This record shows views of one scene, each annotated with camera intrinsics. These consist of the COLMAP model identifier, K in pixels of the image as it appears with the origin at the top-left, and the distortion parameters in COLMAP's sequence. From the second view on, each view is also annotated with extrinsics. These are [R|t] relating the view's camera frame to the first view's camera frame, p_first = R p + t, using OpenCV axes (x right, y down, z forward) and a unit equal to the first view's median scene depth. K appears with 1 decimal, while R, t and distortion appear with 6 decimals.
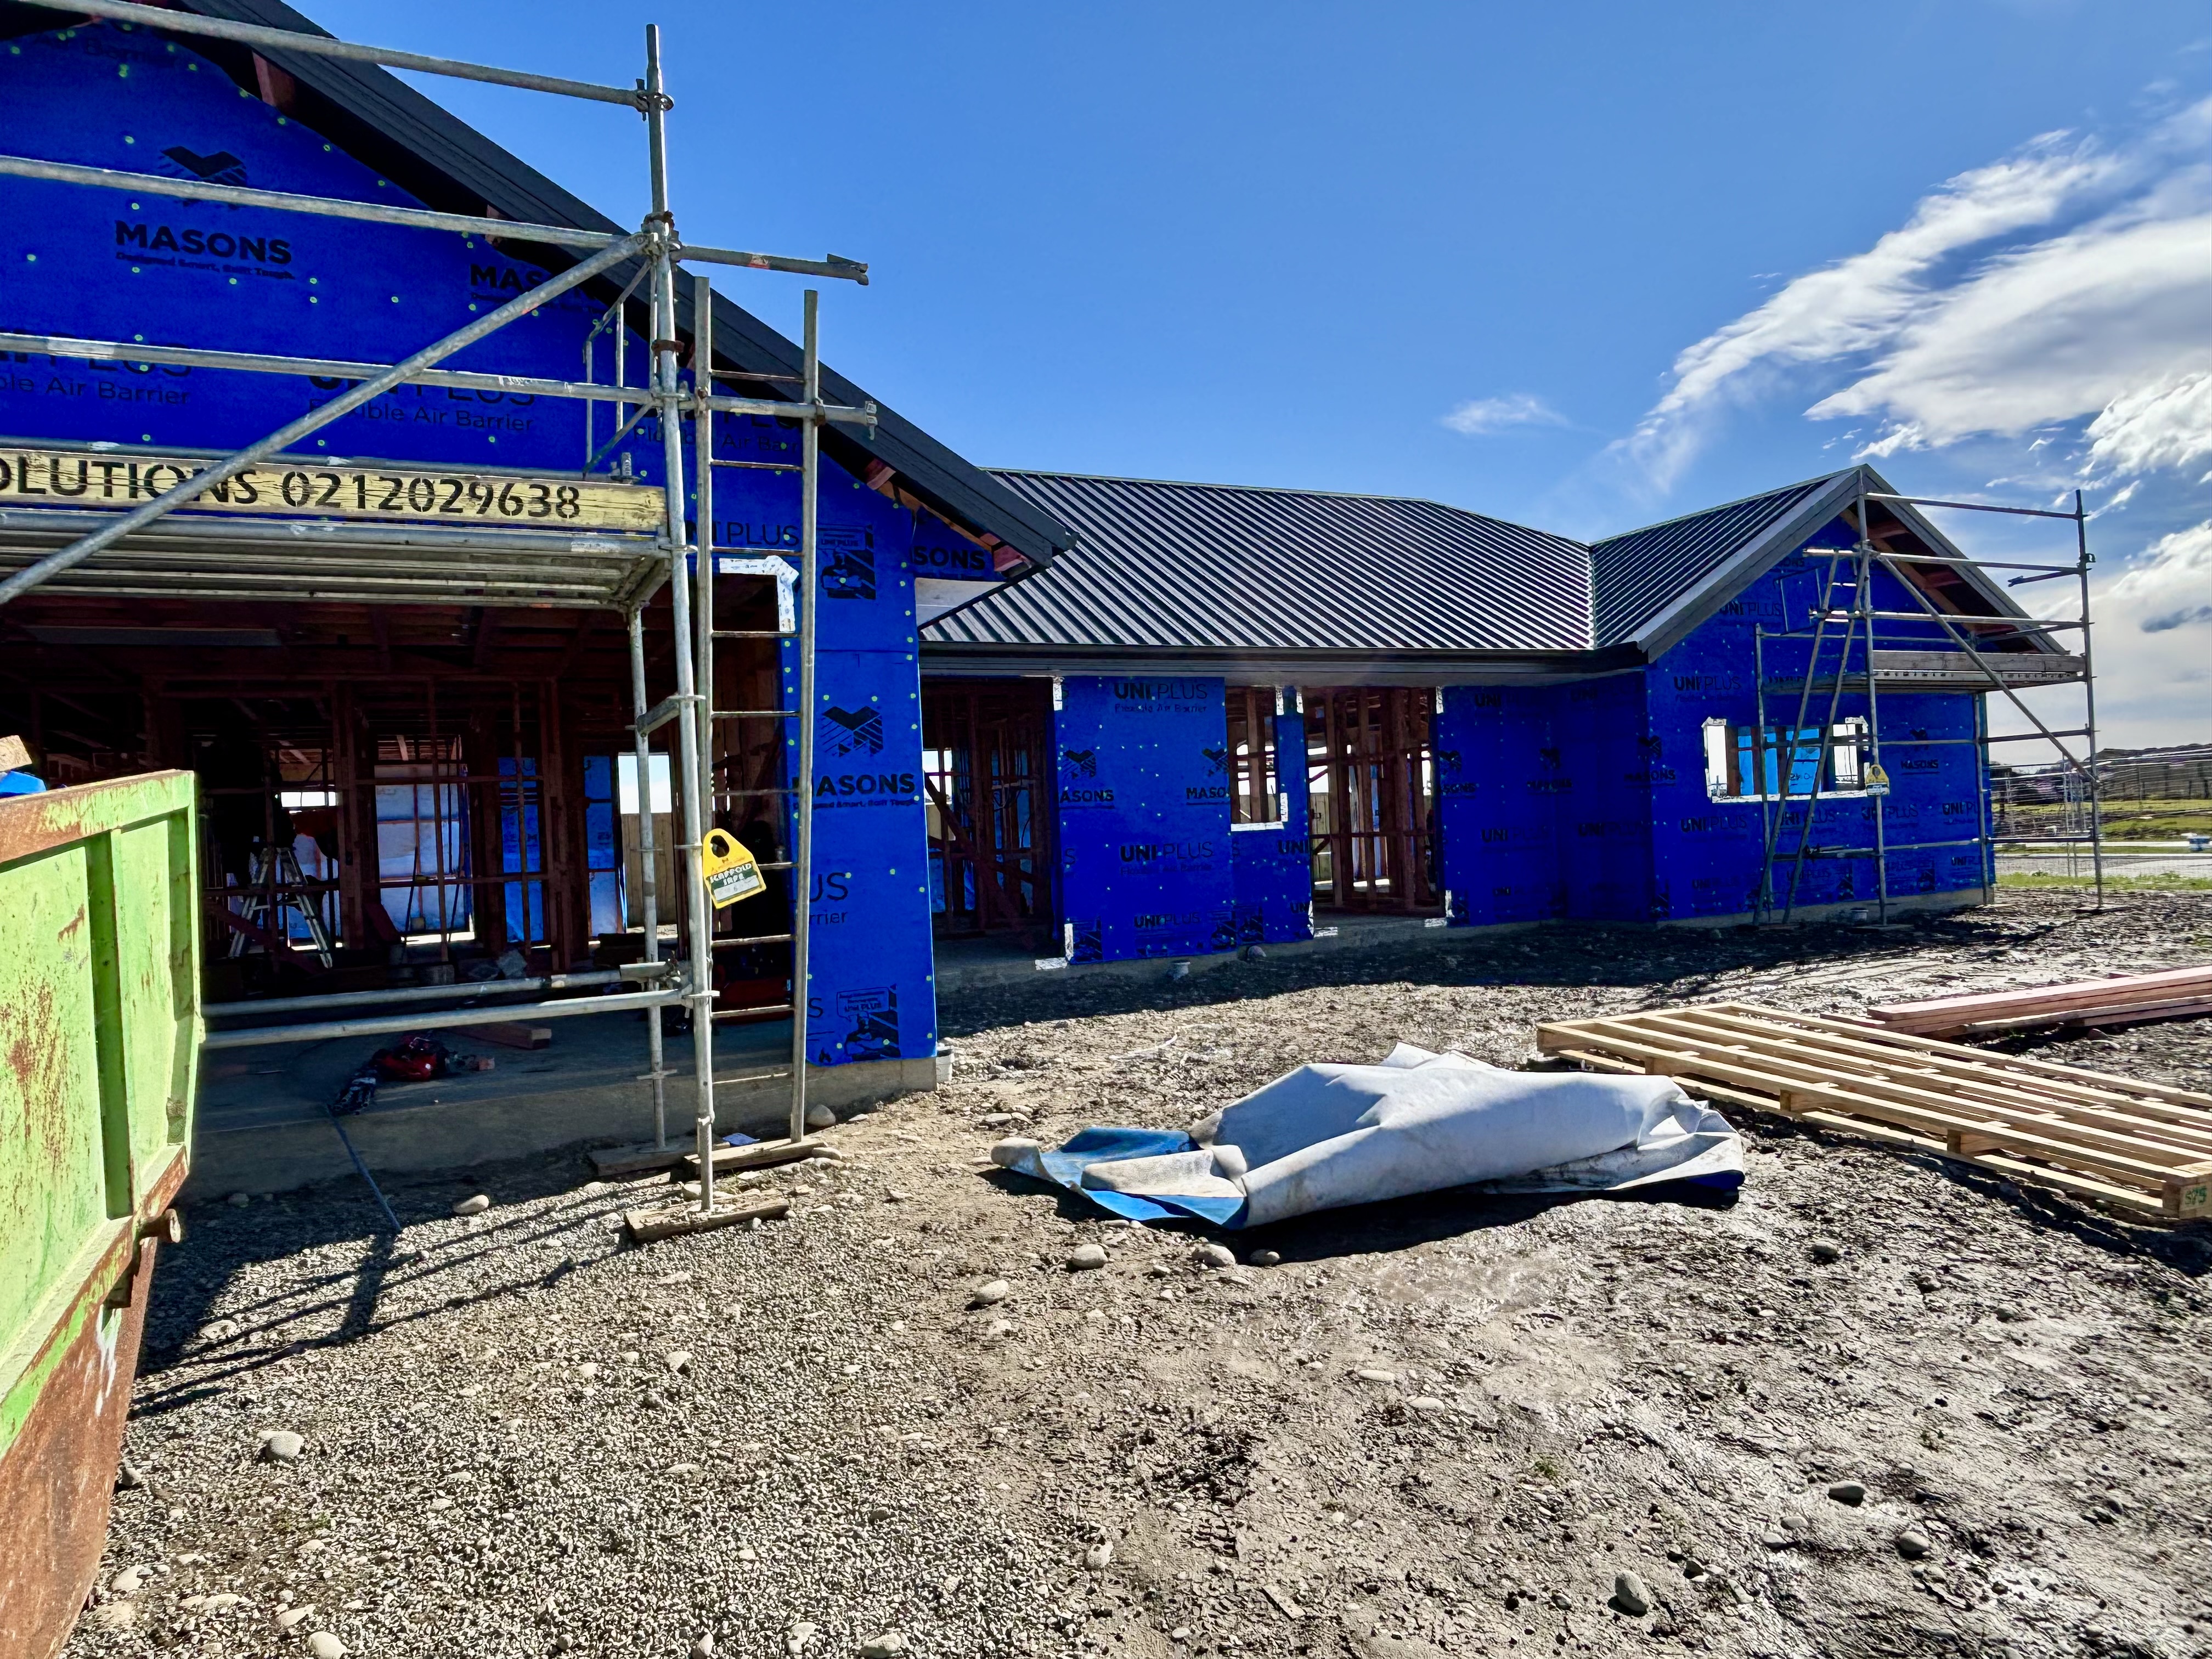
lens RADIAL K [[1438.3, 0, 1095.7], [0, 1438.3, 835.6], [0, 0, 1]] dist [-0.004769, -0.012850]
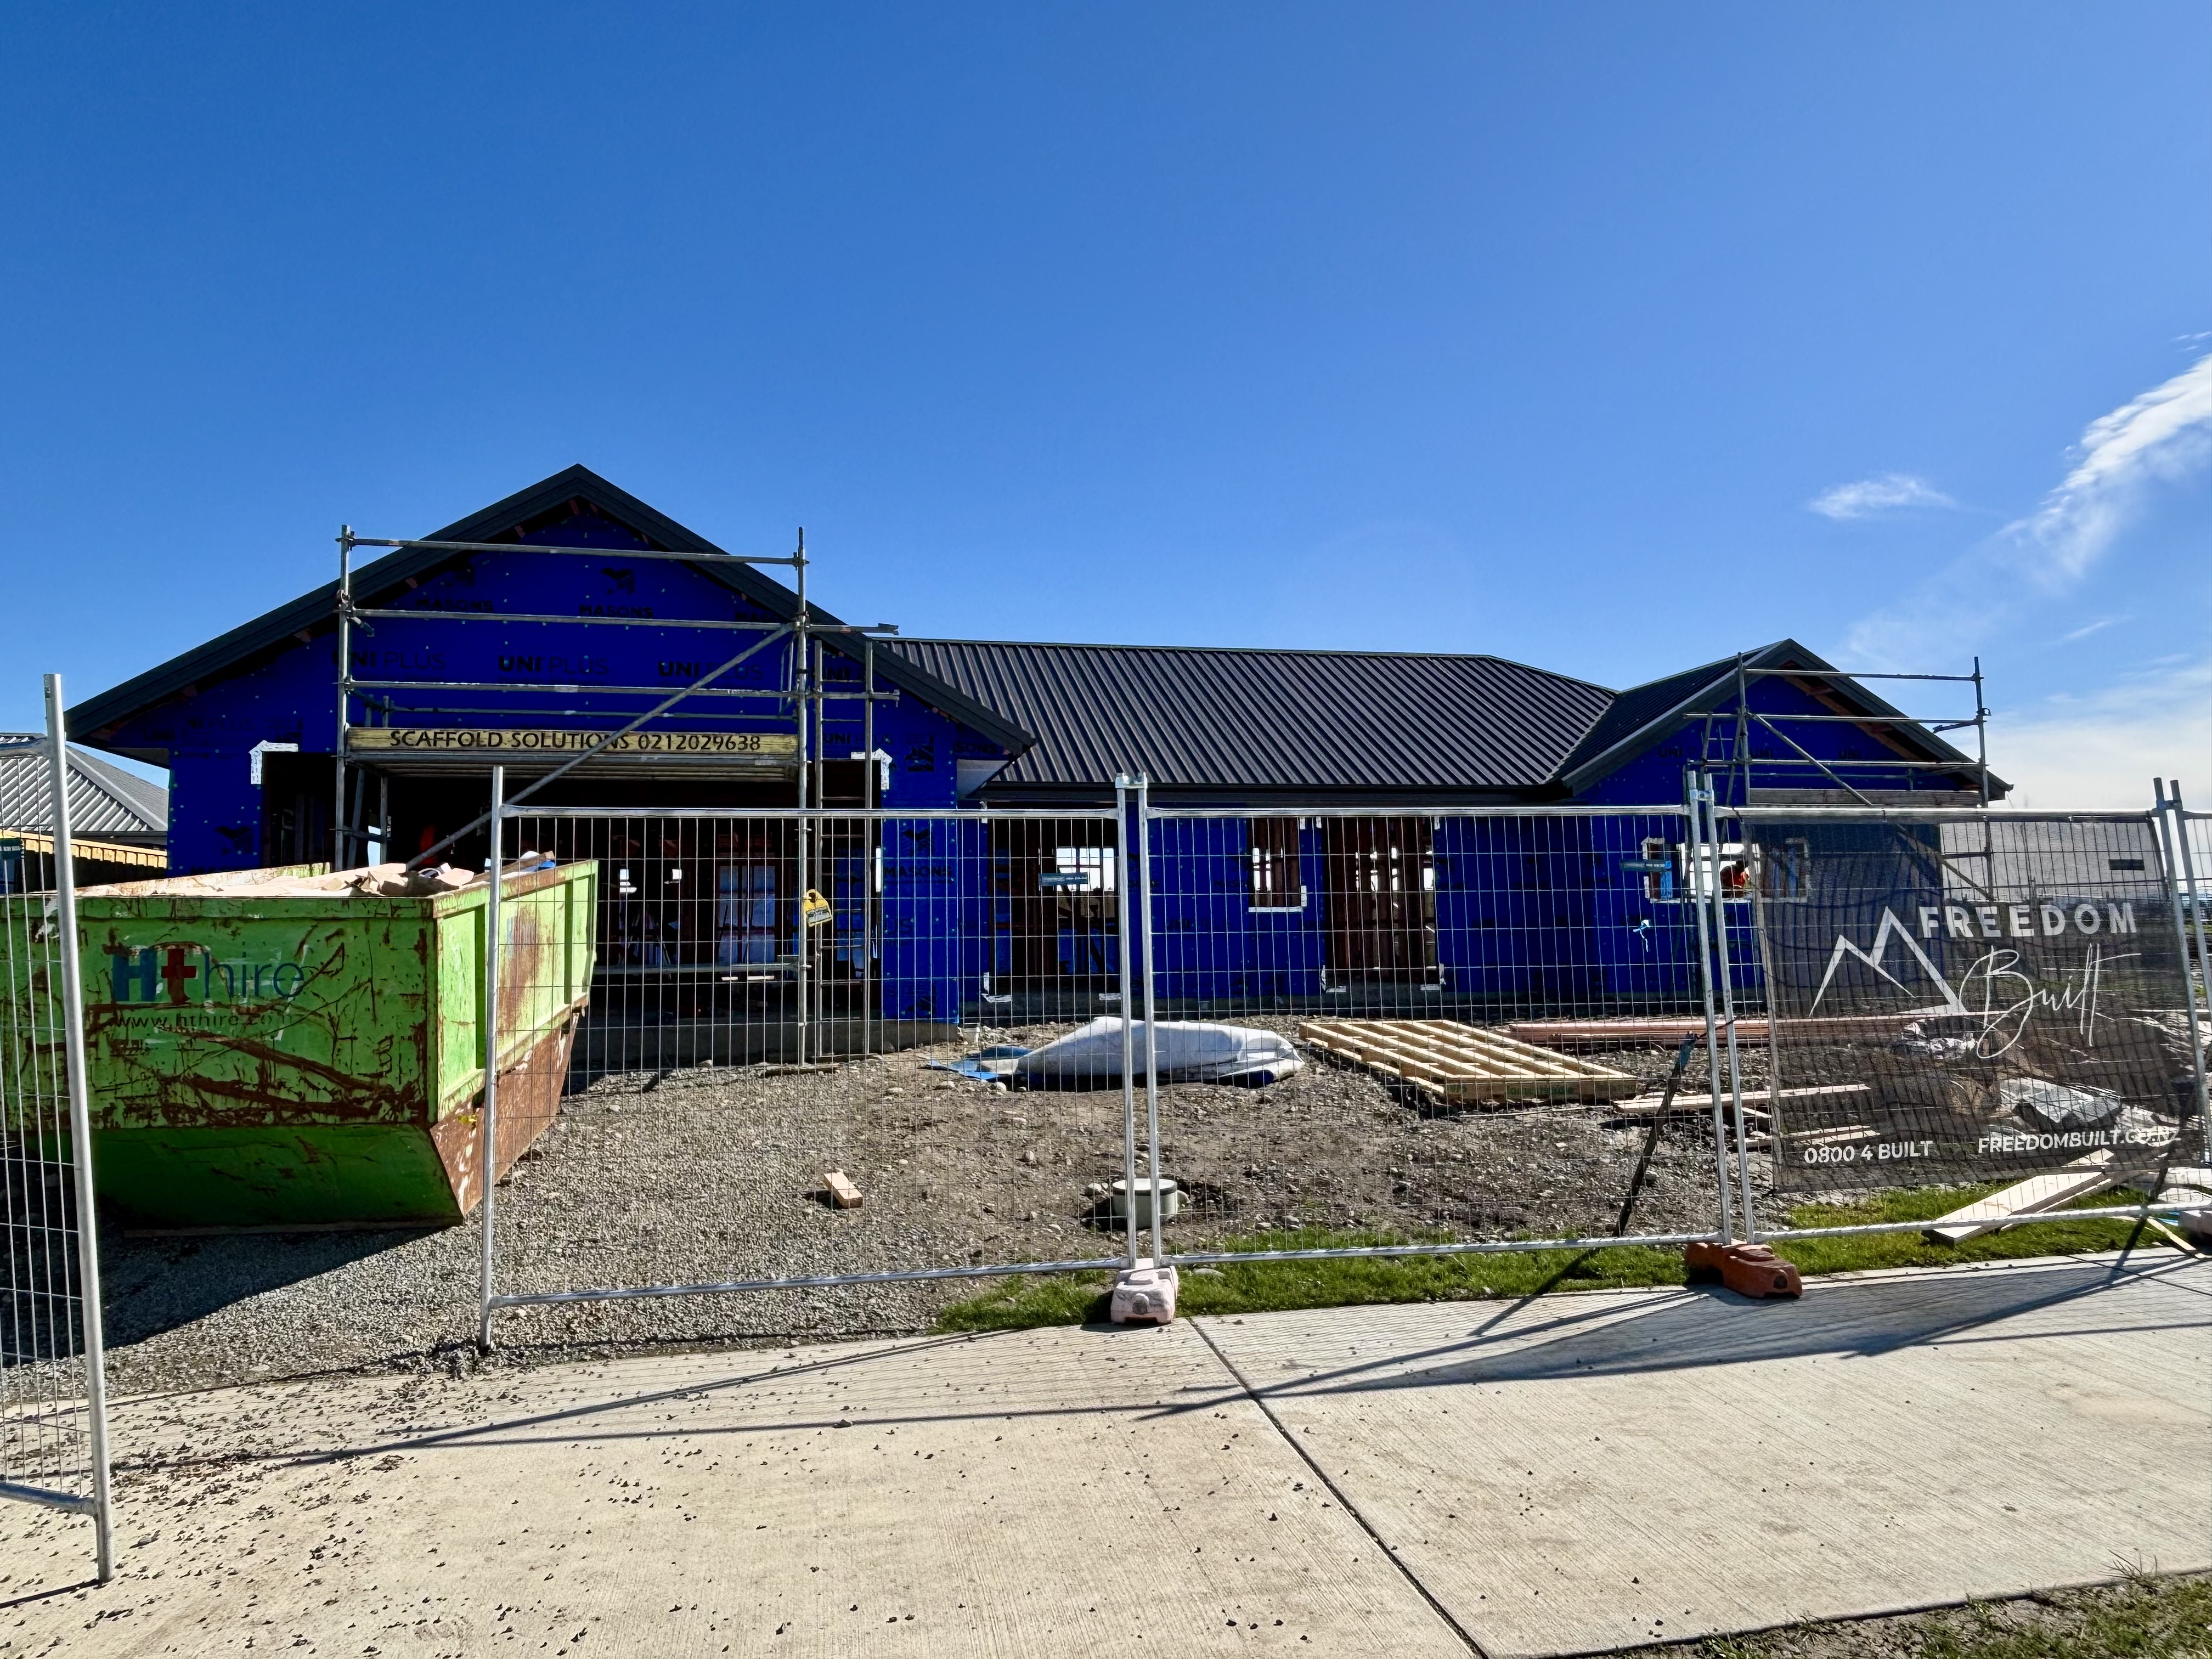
lens RADIAL K [[1438.3, 0, 1114.6], [0, 1438.3, 829.1], [0, 0, 1]] dist [-0.004769, -0.012850]
pose [[0.975401, 0.016105, -0.219851, 0.640190], [-0.031112, 0.997402, -0.064970, 0.029657], [0.218233, 0.070211, 0.973368, -0.999541]]
